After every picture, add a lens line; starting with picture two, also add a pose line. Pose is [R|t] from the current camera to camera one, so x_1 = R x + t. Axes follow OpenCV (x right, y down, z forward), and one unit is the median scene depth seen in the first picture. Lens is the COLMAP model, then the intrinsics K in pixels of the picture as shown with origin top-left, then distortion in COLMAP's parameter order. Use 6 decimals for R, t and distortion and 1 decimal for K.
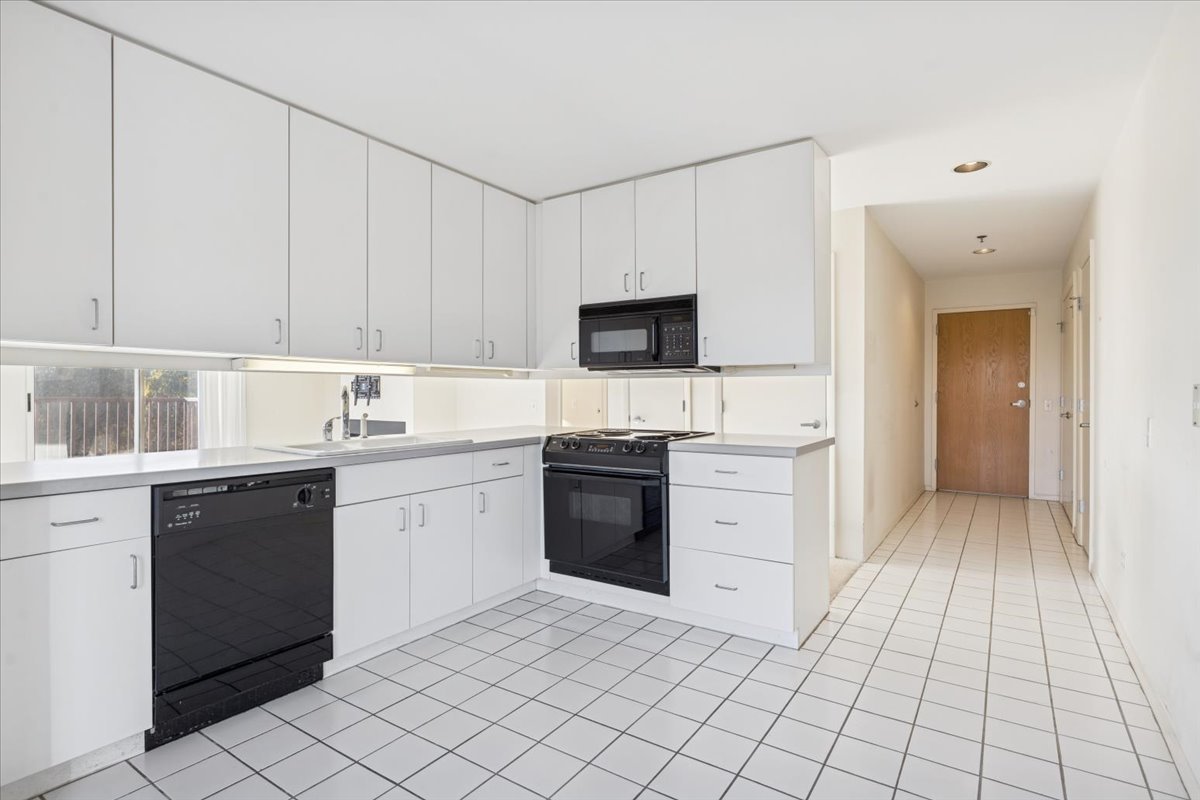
lens RADIAL K [[598.2, 0, 600.2], [0, 598.2, 394.3], [0, 0, 1]] dist [0.003183, 0.001018]
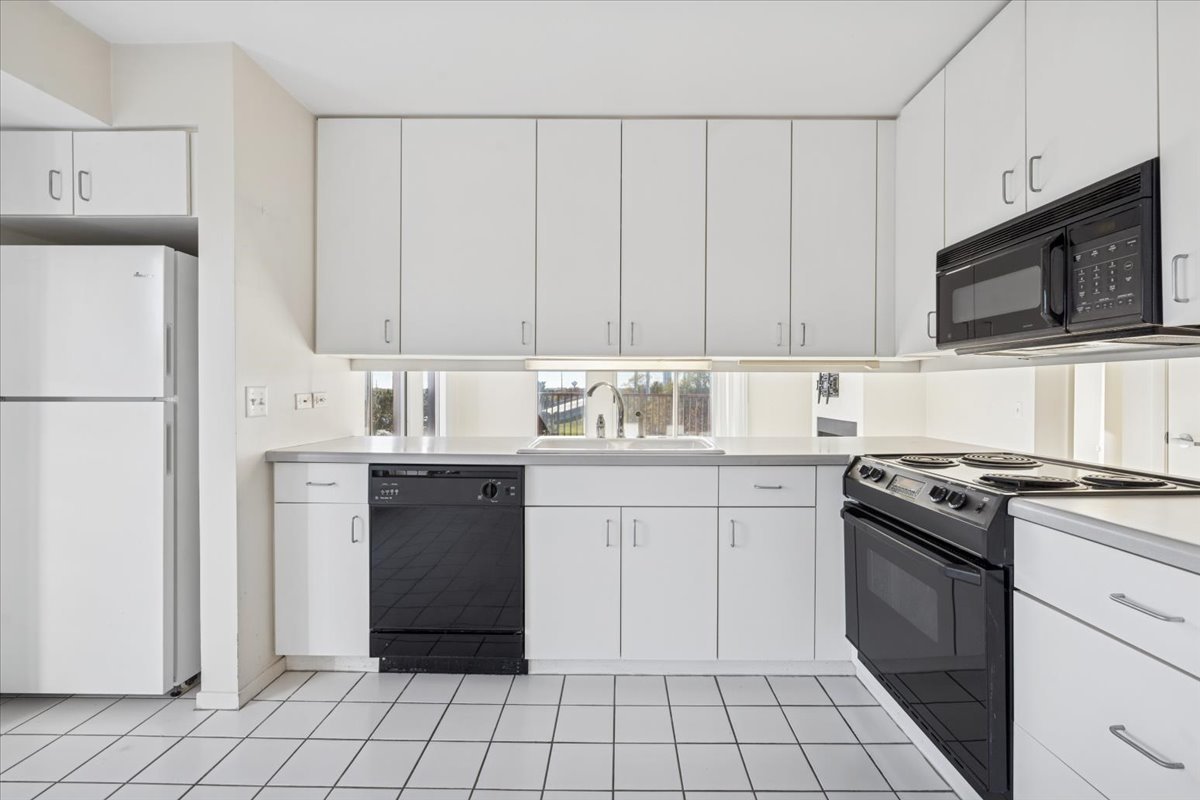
lens RADIAL K [[517.5, 0, 604.2], [0, 517.5, 394.8], [0, 0, 1]] dist [-0.002970, -0.000088]
pose [[0.558715, 0.007055, -0.829330, 0.294934], [-0.004333, 0.999975, 0.005588, 0.000321], [0.829349, 0.000471, 0.558731, 0.562607]]
